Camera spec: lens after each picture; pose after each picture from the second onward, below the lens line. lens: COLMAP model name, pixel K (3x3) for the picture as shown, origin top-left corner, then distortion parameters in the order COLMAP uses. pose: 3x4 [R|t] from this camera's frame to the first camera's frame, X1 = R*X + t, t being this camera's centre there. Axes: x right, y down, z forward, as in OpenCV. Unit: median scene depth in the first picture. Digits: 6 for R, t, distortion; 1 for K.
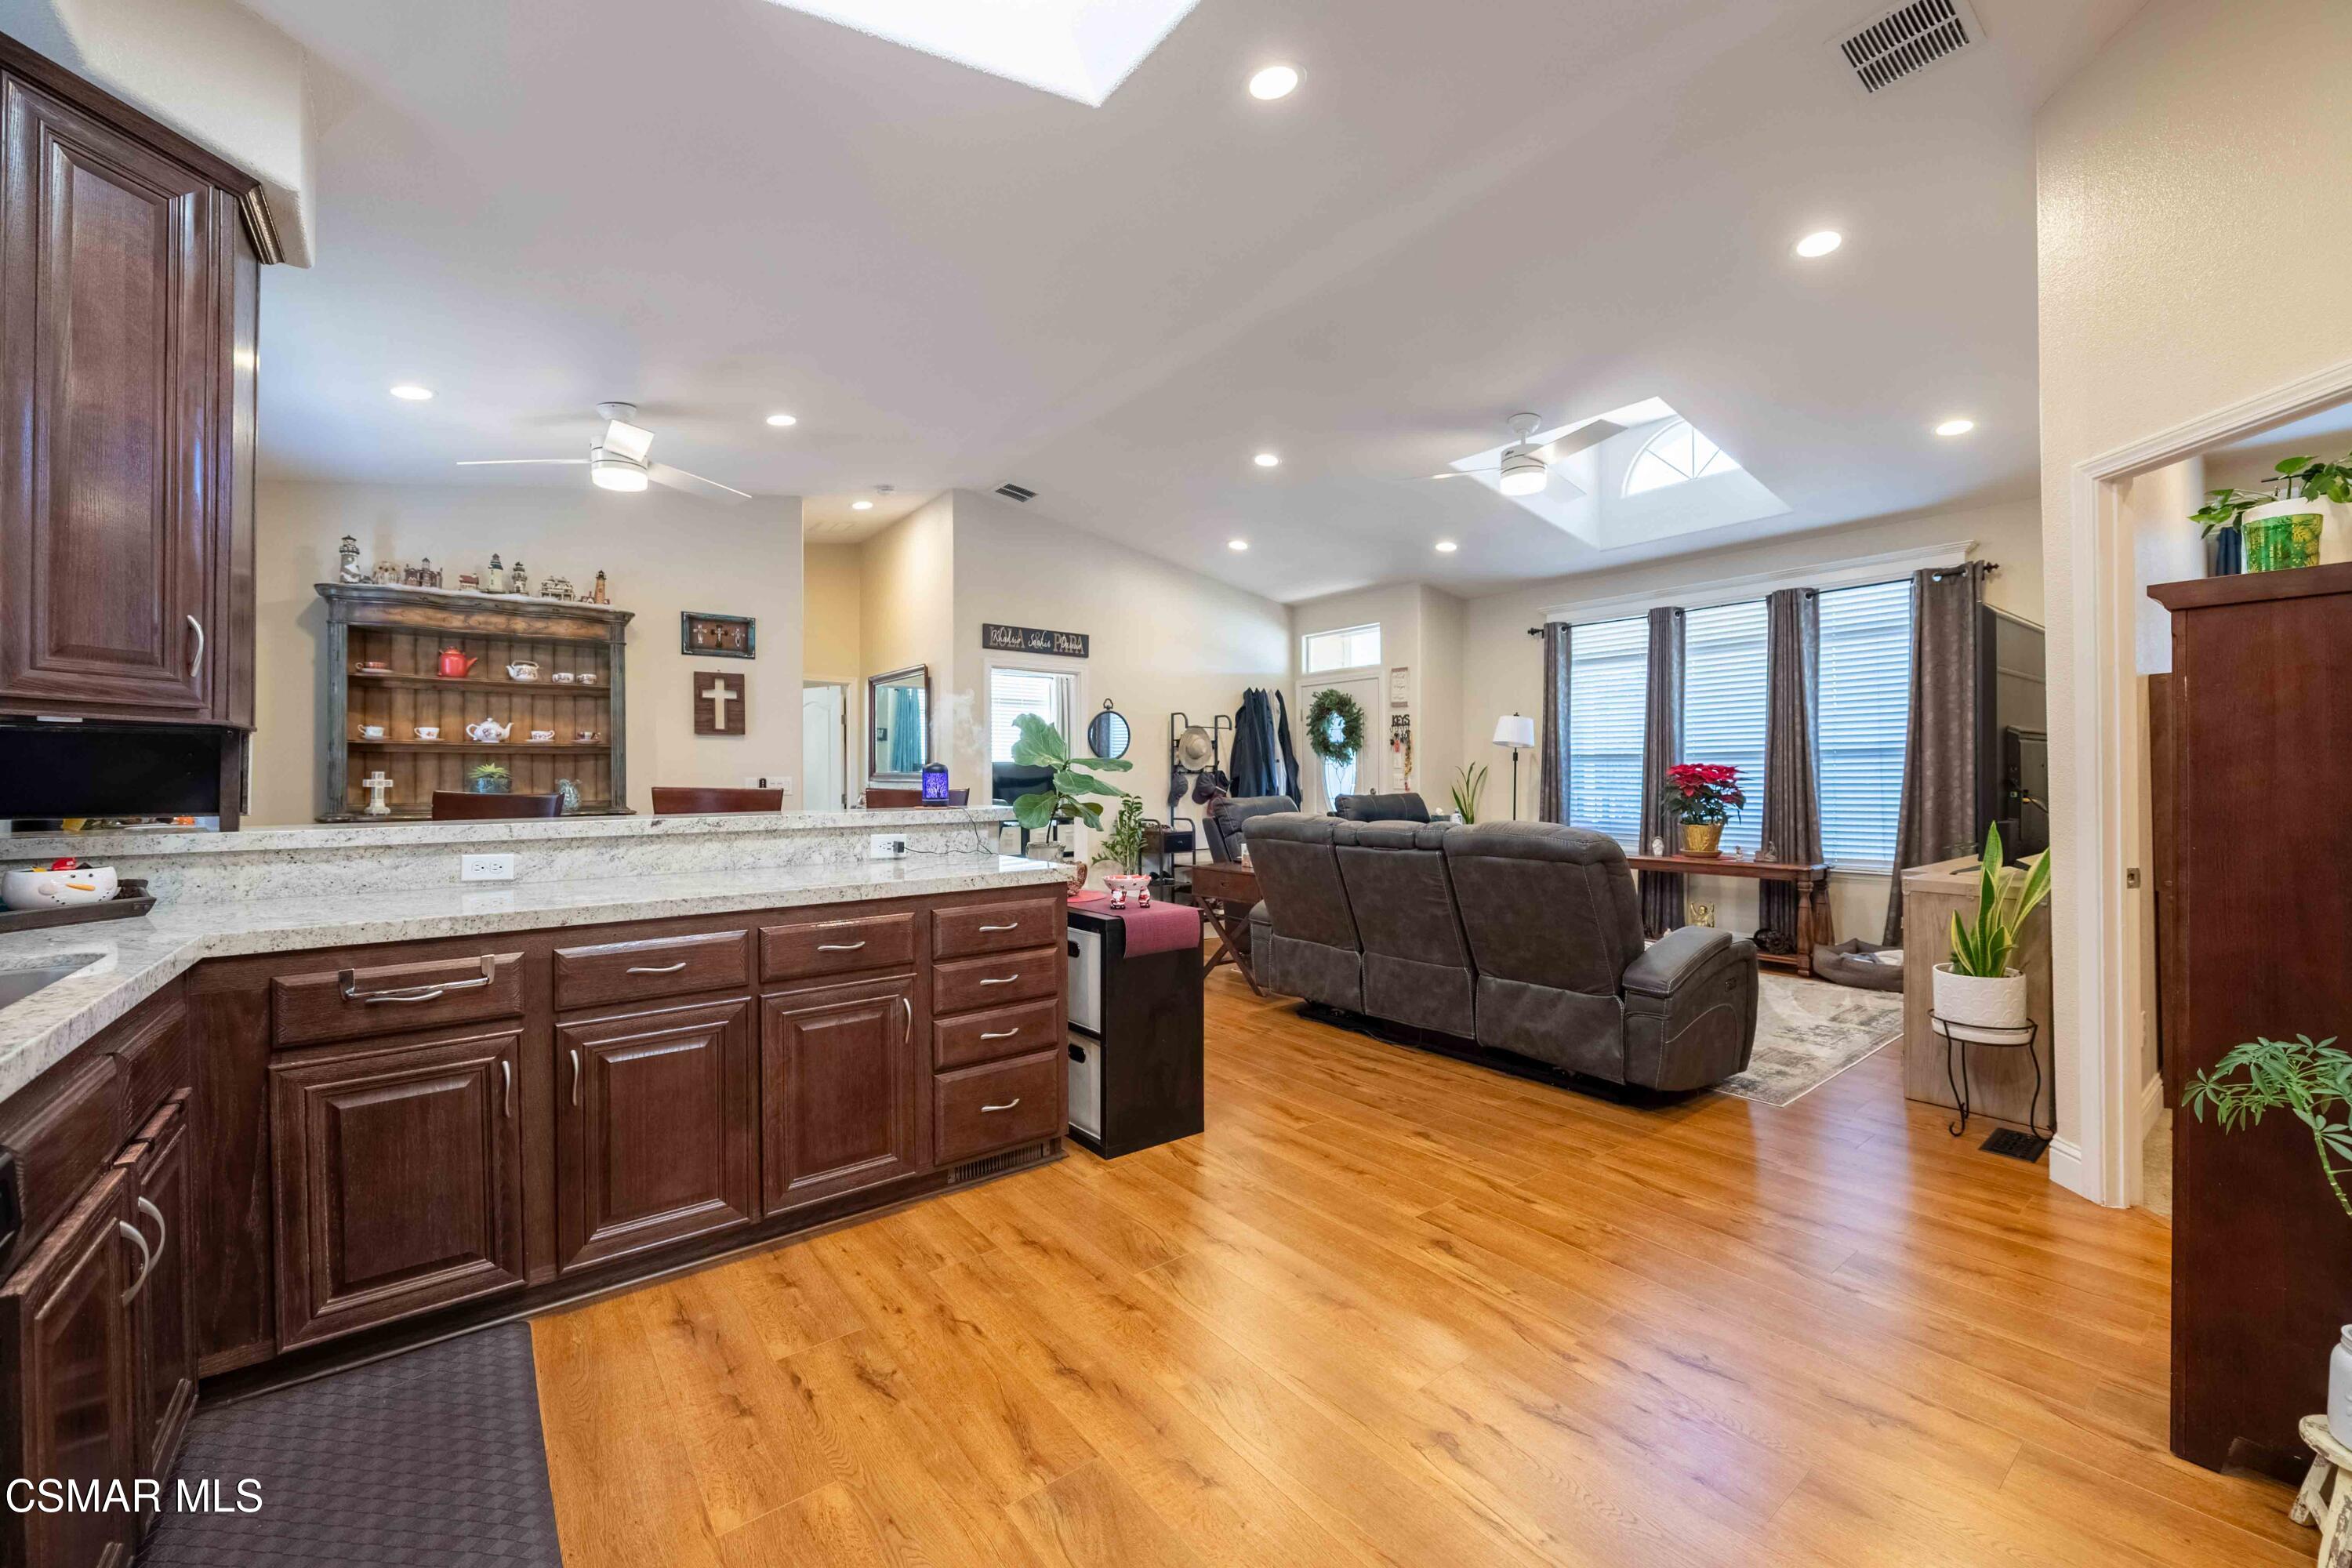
lens RADIAL K [[929.0, 0, 1172.0], [0, 929.0, 778.2], [0, 0, 1]] dist [-0.000229, -0.003611]
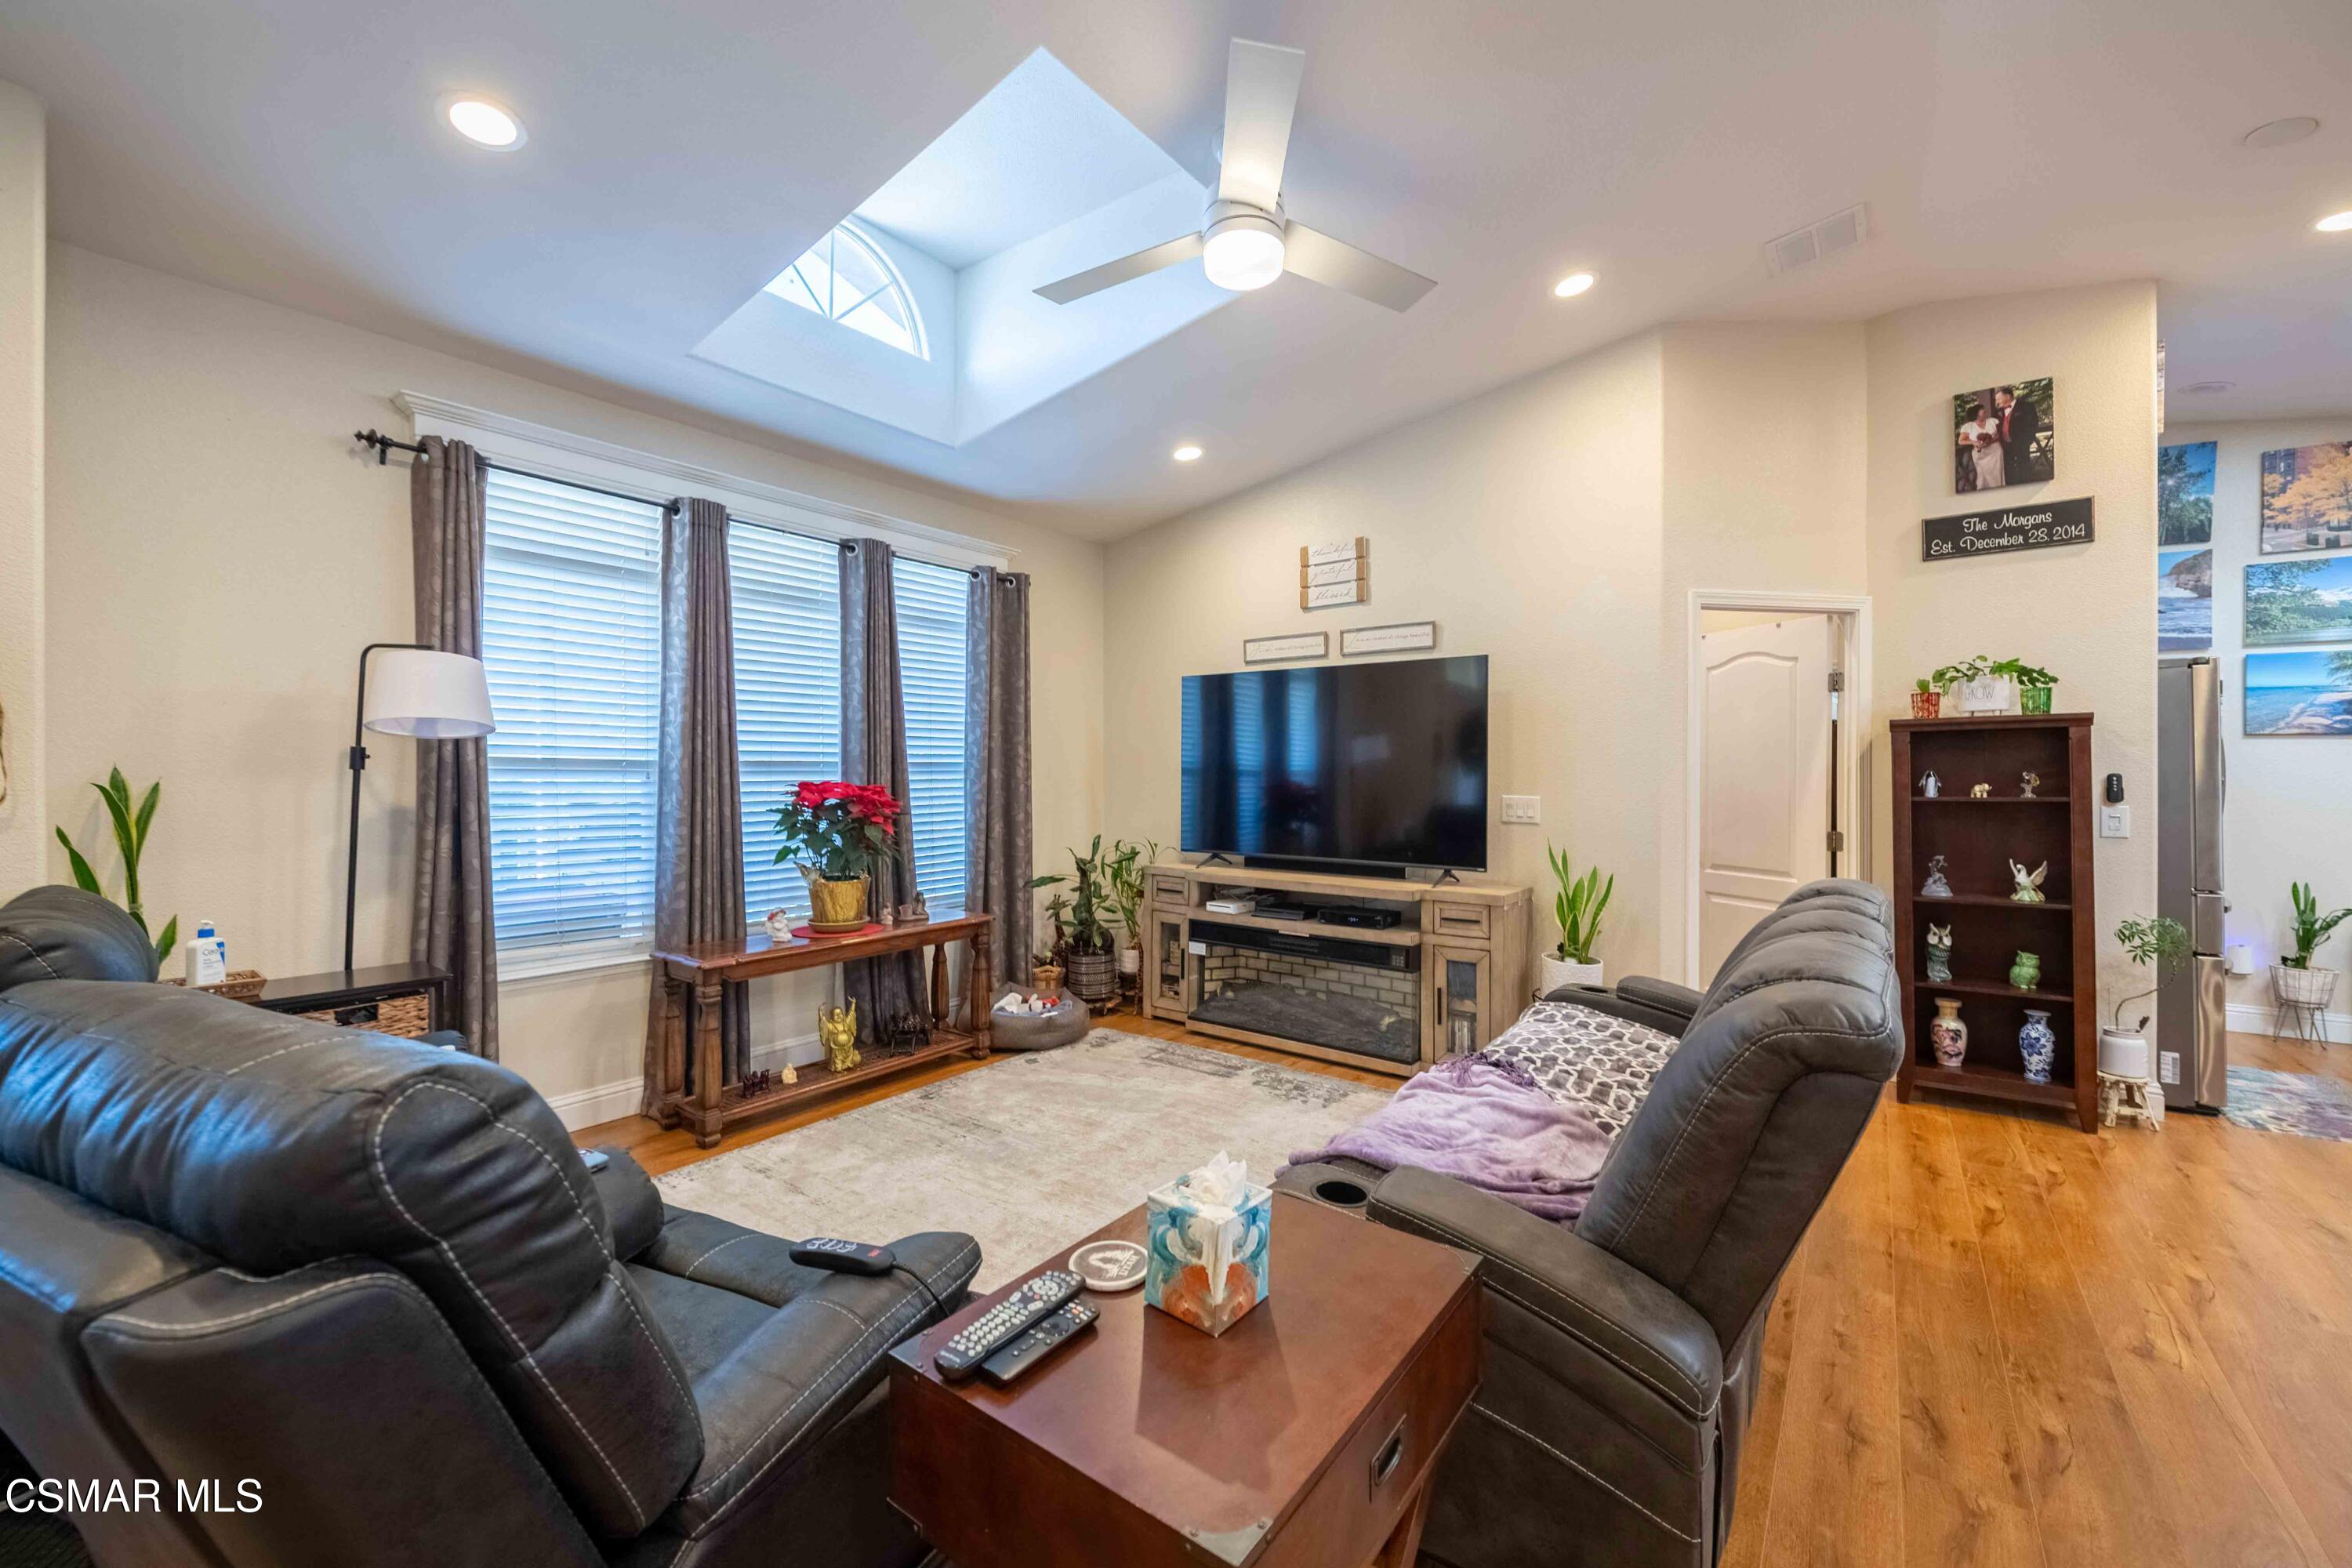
lens RADIAL K [[929.0, 0, 1172.0], [0, 929.0, 778.2], [0, 0, 1]] dist [-0.000229, -0.003611]
pose [[-0.269223, -0.002568, 0.963074, -0.119579], [0.000656, 0.999996, 0.002849, -0.024291], [-0.963078, 0.001399, -0.269220, 1.198959]]
